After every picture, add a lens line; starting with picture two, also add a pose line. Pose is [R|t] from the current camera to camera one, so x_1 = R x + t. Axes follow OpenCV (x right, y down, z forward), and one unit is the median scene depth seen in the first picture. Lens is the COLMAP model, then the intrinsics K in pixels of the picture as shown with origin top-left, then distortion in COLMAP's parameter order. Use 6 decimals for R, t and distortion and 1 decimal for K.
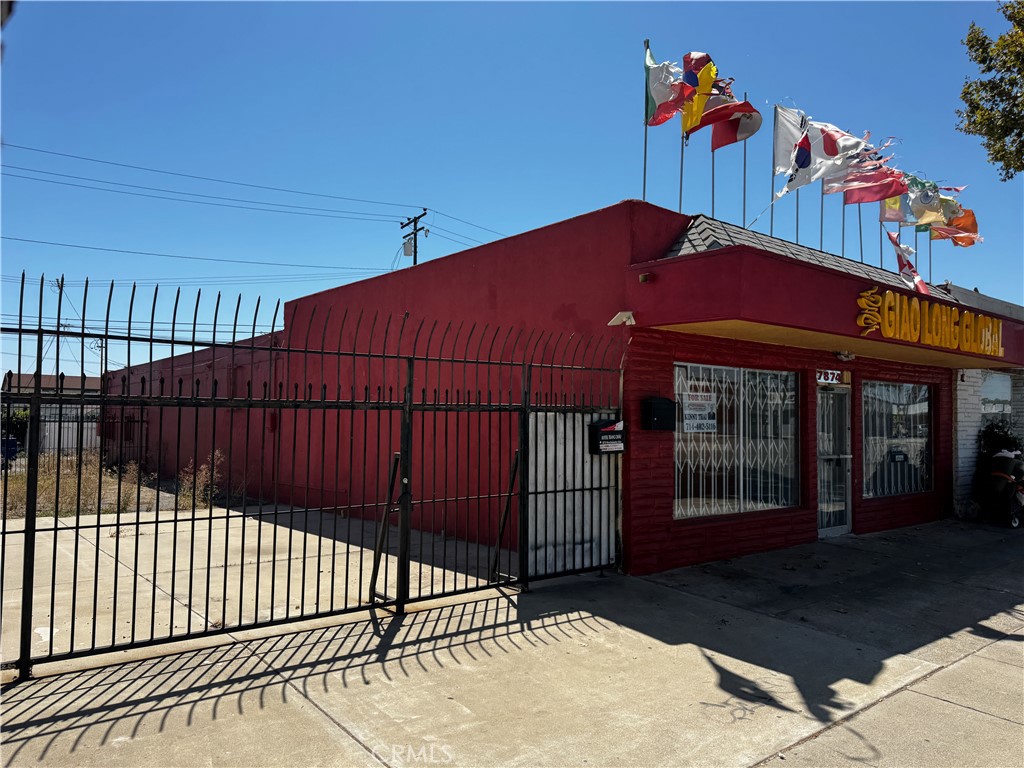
lens RADIAL K [[711.7, 0, 512.0], [0, 711.7, 384.0], [0, 0, 1]] dist [0.054442, -0.047860]
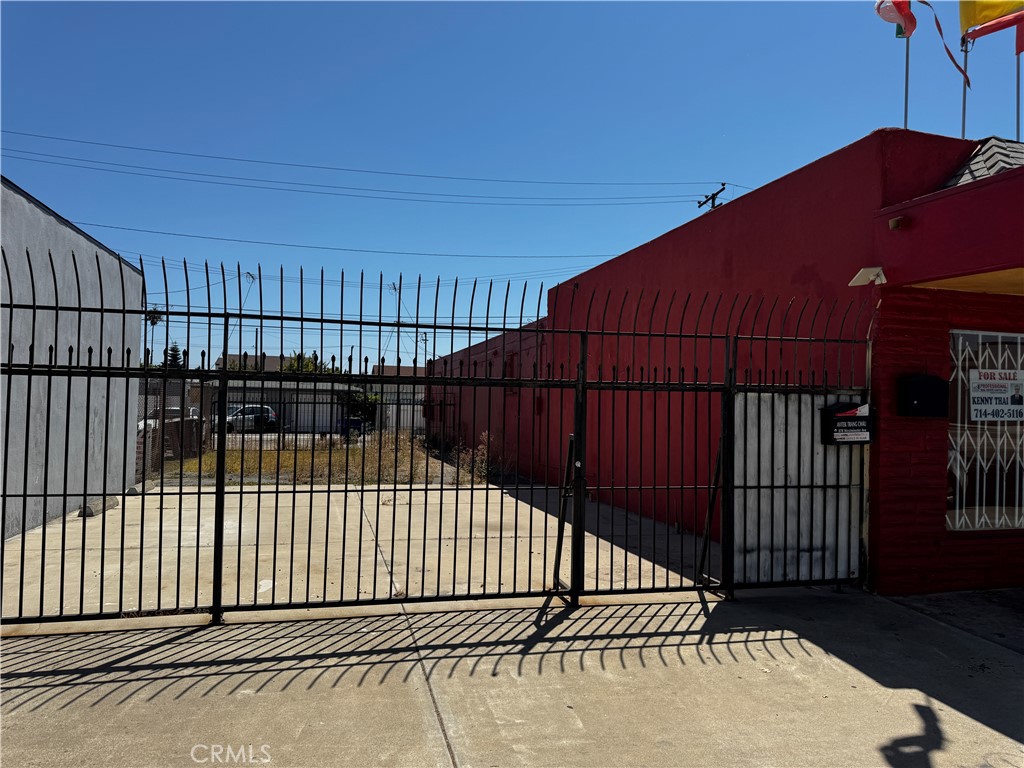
lens RADIAL K [[725.1, 0, 512.0], [0, 725.1, 384.0], [0, 0, 1]] dist [0.059439, -0.058335]
pose [[0.919811, -0.000585, -0.392360, 0.144515], [0.008785, 0.999779, 0.019104, 0.012082], [0.392262, -0.021019, 0.919613, 0.099142]]
